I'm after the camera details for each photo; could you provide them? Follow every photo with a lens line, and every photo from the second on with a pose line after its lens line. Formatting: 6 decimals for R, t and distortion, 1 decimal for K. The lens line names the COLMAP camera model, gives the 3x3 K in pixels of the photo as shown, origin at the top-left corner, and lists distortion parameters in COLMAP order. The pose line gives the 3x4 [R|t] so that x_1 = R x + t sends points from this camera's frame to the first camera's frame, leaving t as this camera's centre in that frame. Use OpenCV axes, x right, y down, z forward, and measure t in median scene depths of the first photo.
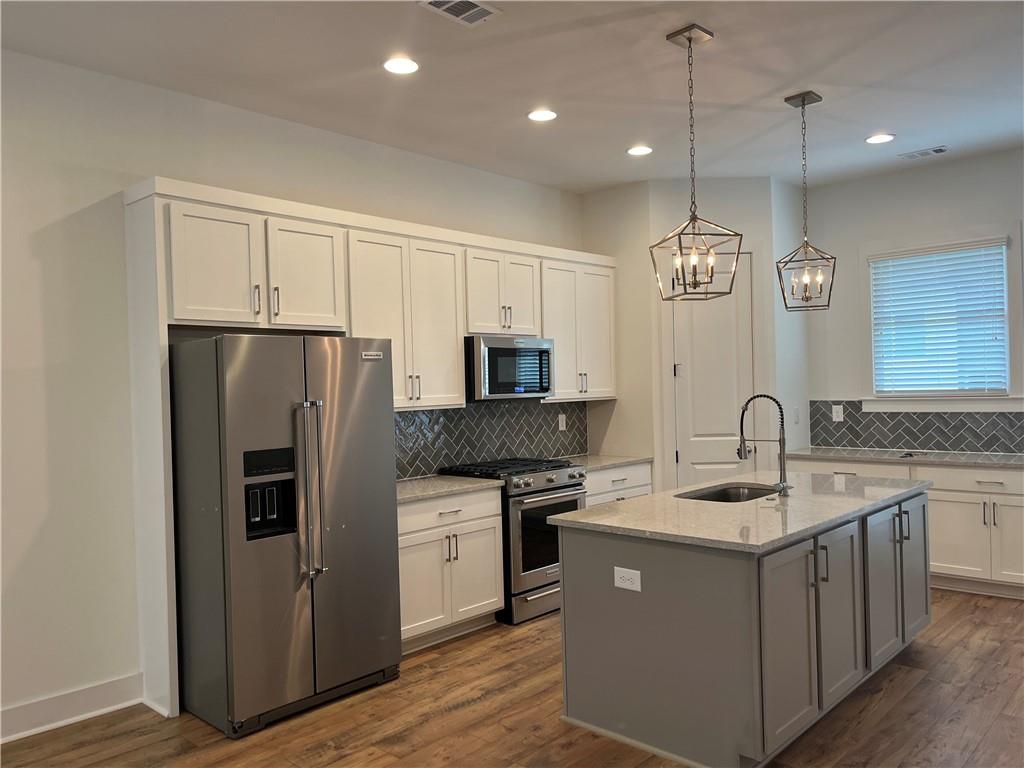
lens RADIAL K [[771.2, 0, 511.5], [0, 771.2, 390.6], [0, 0, 1]] dist [0.107635, -0.149556]
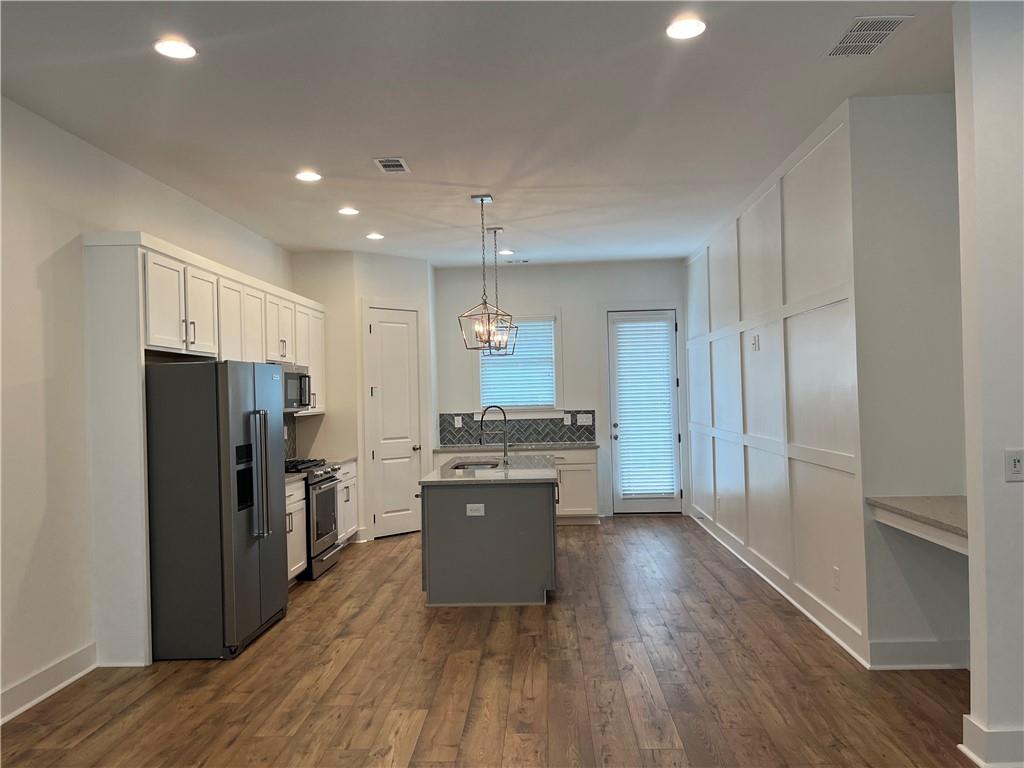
lens RADIAL K [[771.2, 0, 511.5], [0, 771.2, 390.6], [0, 0, 1]] dist [0.107635, -0.149556]
pose [[0.761097, 0.010560, 0.648552, -0.708001], [0.011673, 0.999483, -0.029972, 0.022490], [-0.648533, 0.030382, 0.760580, -0.288369]]
